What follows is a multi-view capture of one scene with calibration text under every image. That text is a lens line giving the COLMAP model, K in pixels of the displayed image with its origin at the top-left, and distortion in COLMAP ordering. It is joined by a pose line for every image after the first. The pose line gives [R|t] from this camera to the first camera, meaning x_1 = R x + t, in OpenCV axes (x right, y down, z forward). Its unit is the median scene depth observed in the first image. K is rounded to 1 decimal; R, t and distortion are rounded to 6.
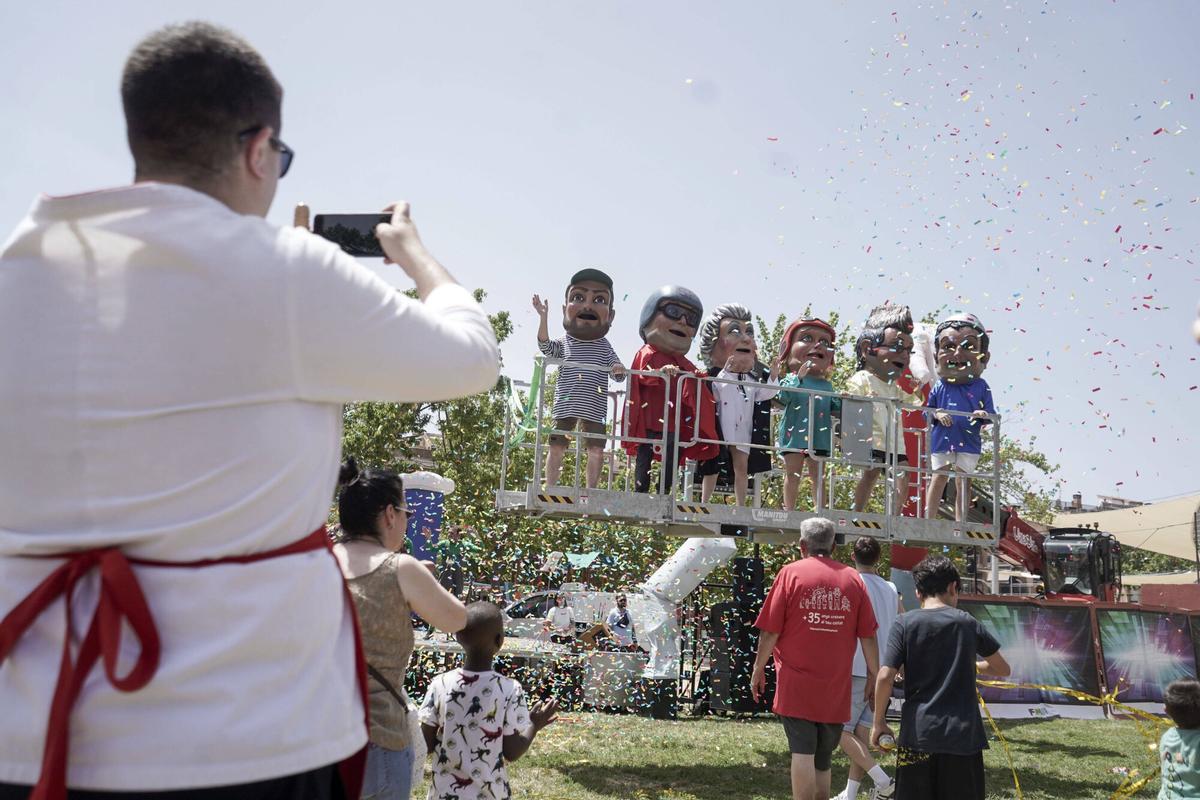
lens RADIAL K [[973.9, 0, 600.5], [0, 973.9, 387.5], [0, 0, 1]] dist [-0.002766, 0.011038]
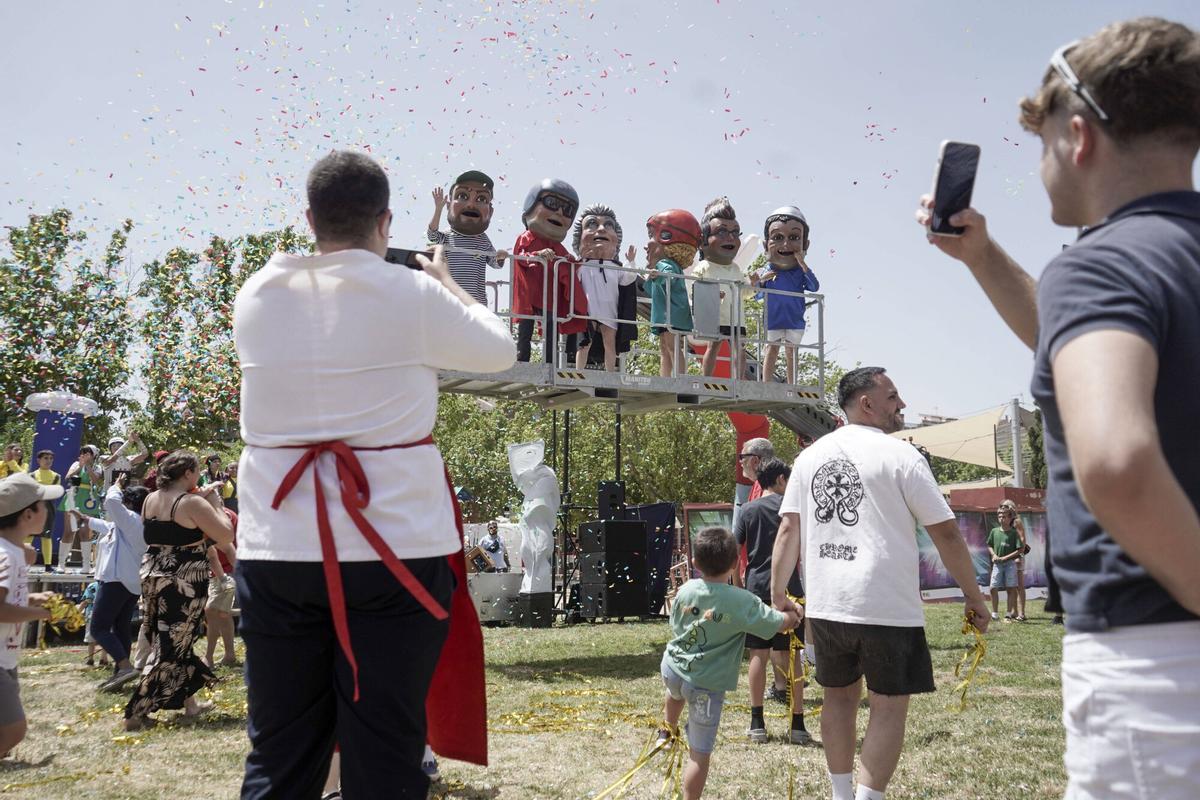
lens RADIAL K [[998.7, 0, 600.0], [0, 998.7, 400.0], [0, 0, 1]] dist [-0.012068, 0.044207]
pose [[0.986953, -0.039150, 0.156174, -0.032522], [0.026929, 0.996462, 0.079610, -0.006908], [-0.158739, -0.074366, 0.984516, -0.101537]]
